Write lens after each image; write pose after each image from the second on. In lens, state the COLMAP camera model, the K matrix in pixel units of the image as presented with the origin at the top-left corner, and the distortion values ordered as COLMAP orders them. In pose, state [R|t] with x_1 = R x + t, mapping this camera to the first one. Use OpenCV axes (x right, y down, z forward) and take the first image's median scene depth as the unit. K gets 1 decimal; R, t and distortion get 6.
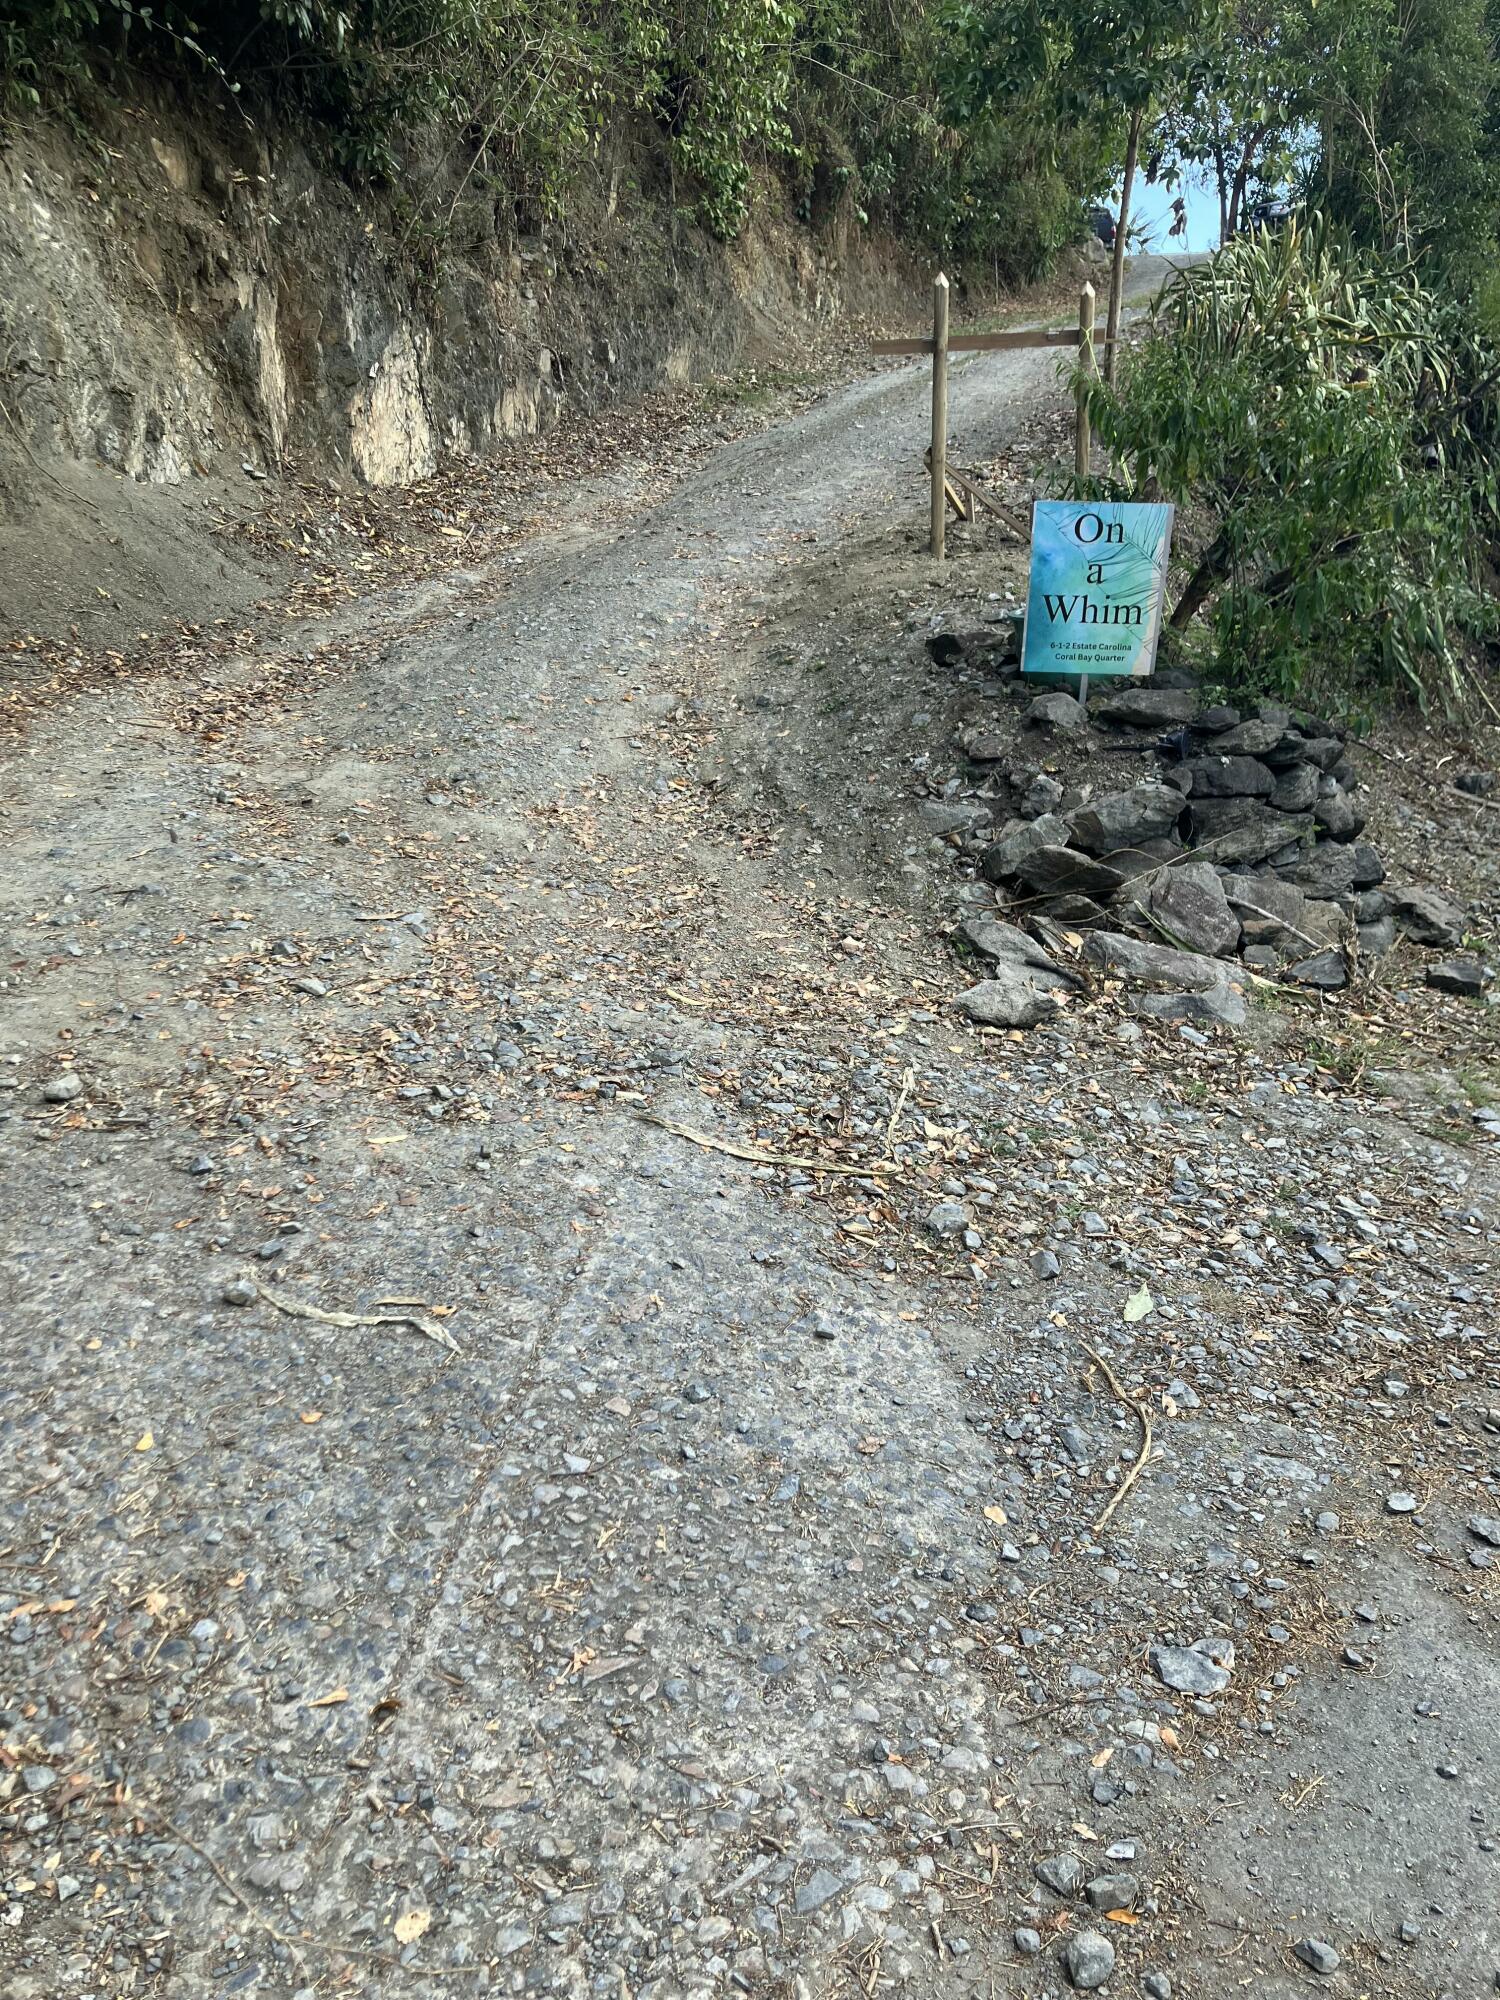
lens RADIAL K [[1632.1, 0, 798.4], [0, 1632.1, 1007.3], [0, 0, 1]] dist [0.005426, -0.009161]
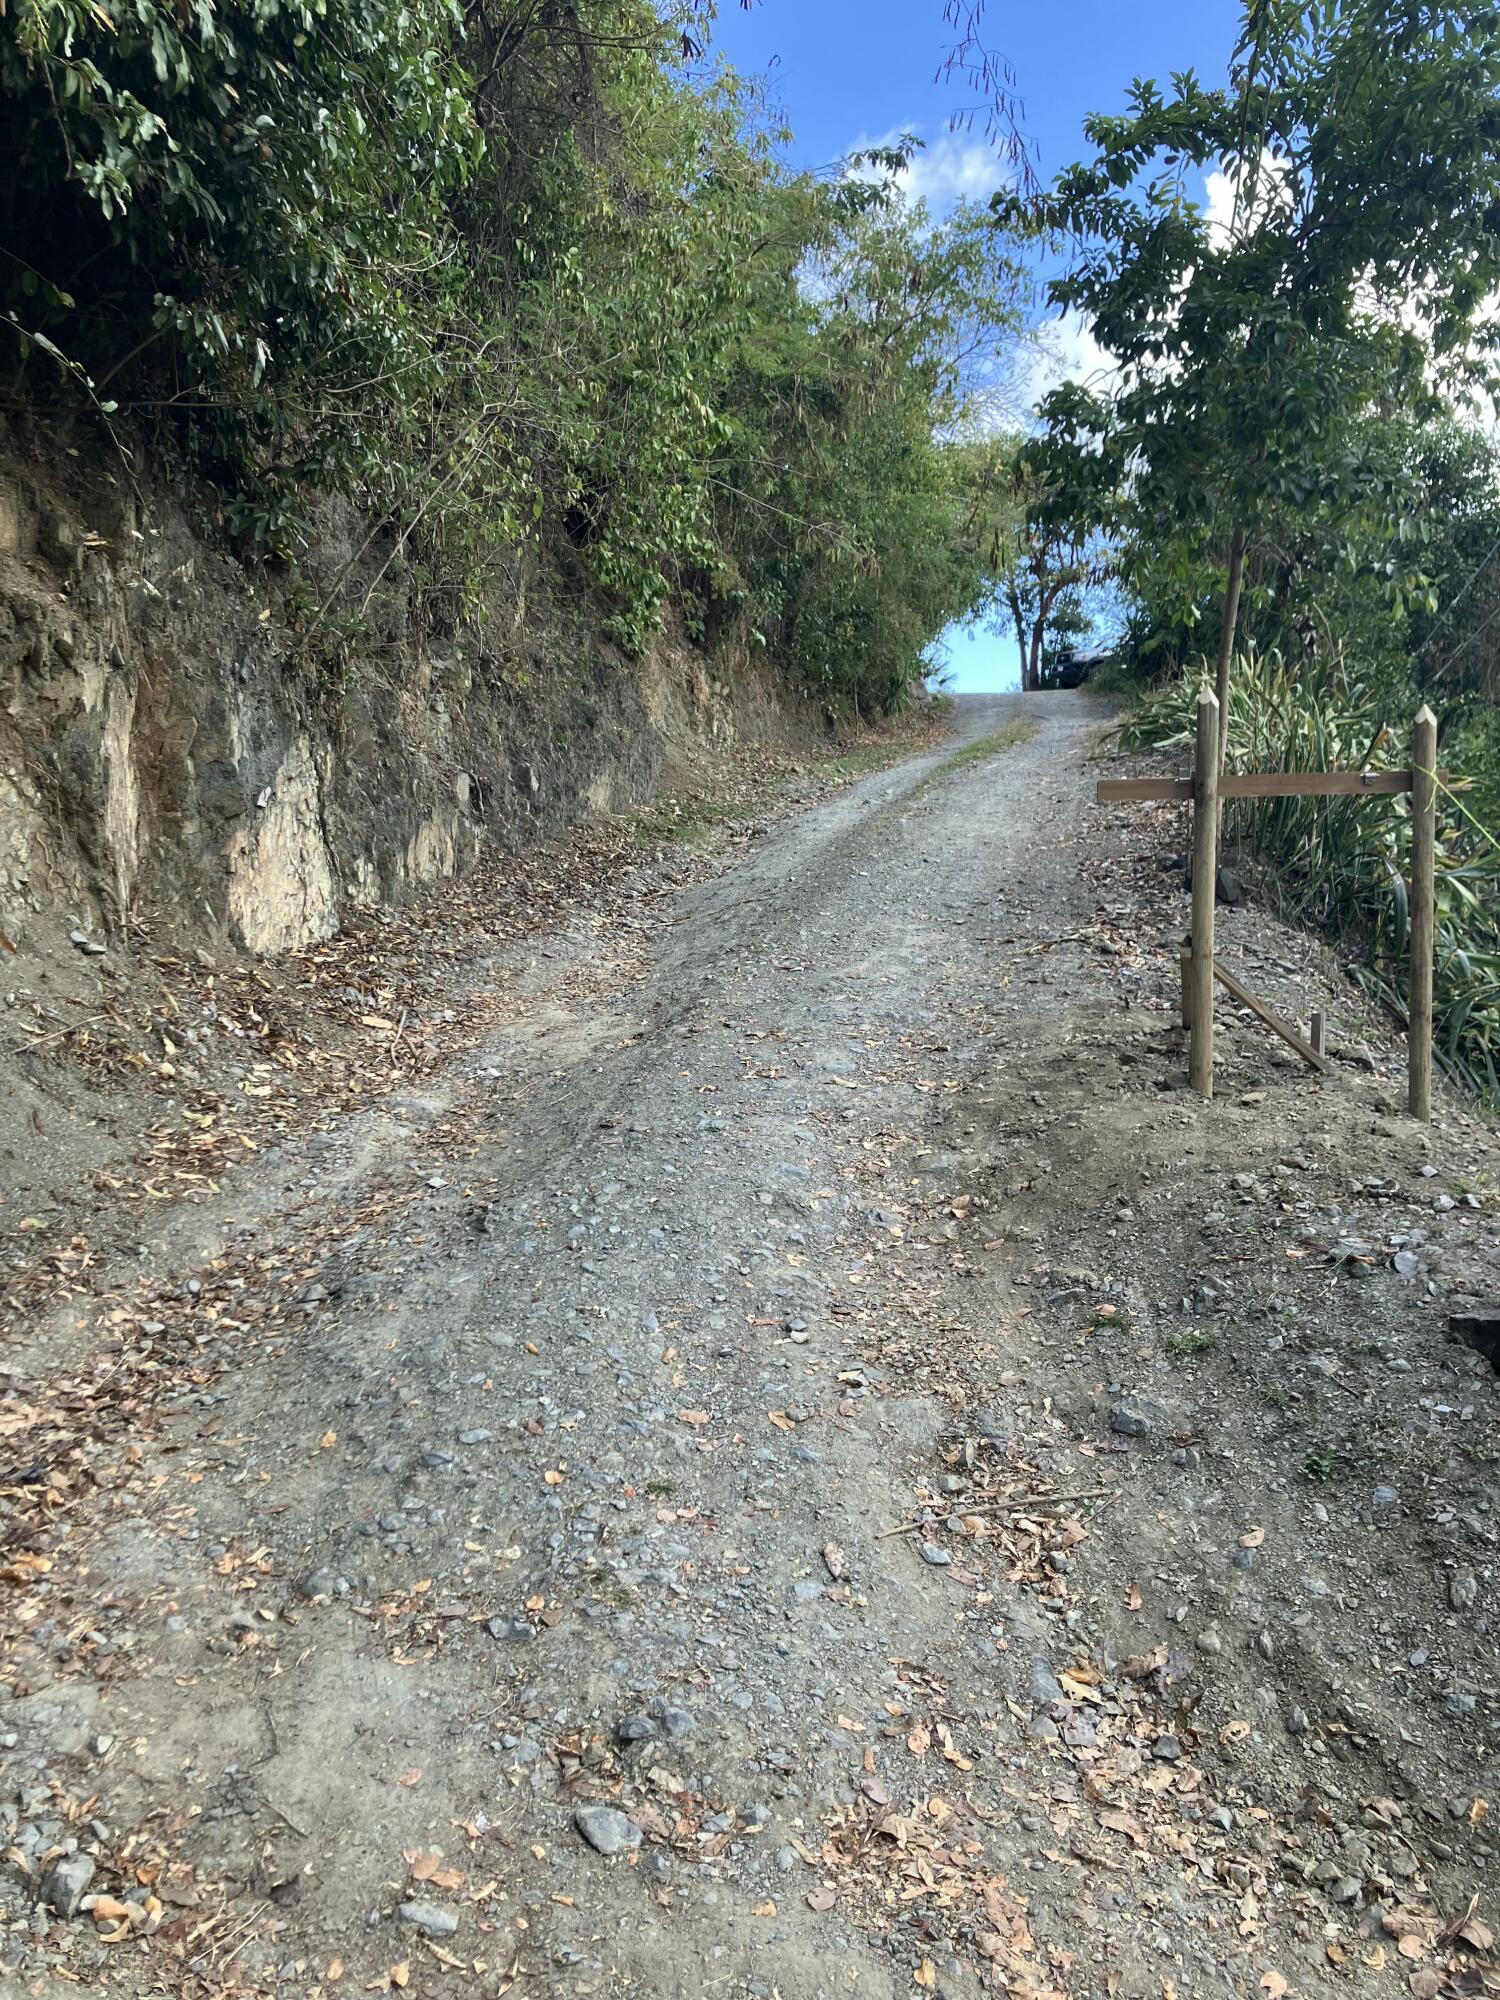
lens RADIAL K [[1632.1, 0, 748.1], [0, 1632.1, 995.6], [0, 0, 1]] dist [0.005426, -0.009161]
pose [[0.993583, 0.002697, 0.113073, -0.130755], [0.025213, 0.969280, -0.244664, -0.127306], [-0.110259, 0.245945, 0.962992, 0.313630]]
